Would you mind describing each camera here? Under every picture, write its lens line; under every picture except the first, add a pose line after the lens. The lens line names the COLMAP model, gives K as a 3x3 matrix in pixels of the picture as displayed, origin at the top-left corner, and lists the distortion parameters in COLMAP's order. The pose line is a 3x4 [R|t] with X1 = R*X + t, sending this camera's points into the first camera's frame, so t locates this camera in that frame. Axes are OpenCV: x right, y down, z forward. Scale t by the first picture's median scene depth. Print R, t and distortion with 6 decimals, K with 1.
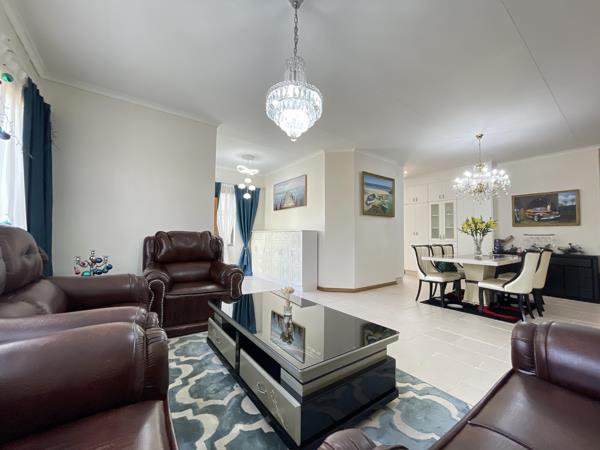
lens RADIAL K [[245.5, 0, 300.0], [0, 245.5, 225.0], [0, 0, 1]] dist [0.000860, 0.000126]
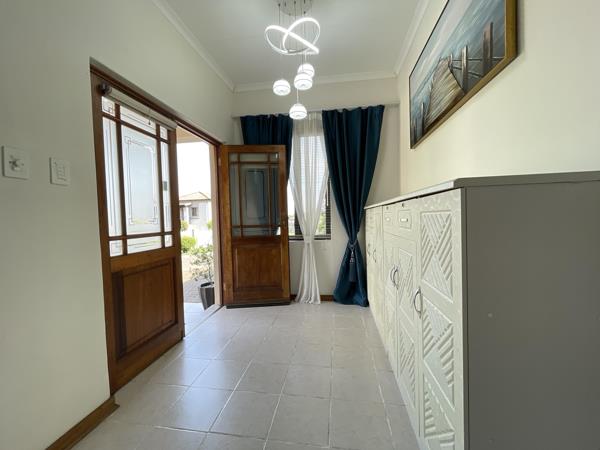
lens RADIAL K [[245.5, 0, 300.0], [0, 245.5, 225.0], [0, 0, 1]] dist [0.000860, 0.000126]
pose [[0.708161, -0.007152, -0.706015, 0.039739], [0.068381, 0.995943, 0.058499, 0.028195], [0.702732, -0.089704, 0.705777, 0.734341]]
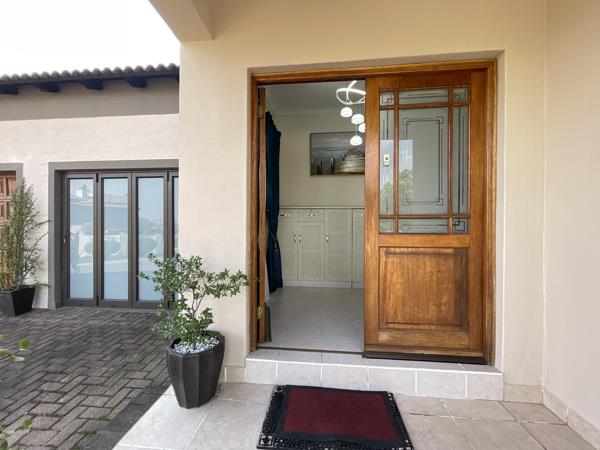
lens RADIAL K [[245.5, 0, 300.0], [0, 245.5, 225.0], [0, 0, 1]] dist [0.000860, 0.000126]
pose [[-0.657797, 0.018864, -0.752959, -0.136122], [0.029385, 0.999568, -0.000630, 0.065111], [0.752622, -0.022540, -0.658067, 1.188998]]
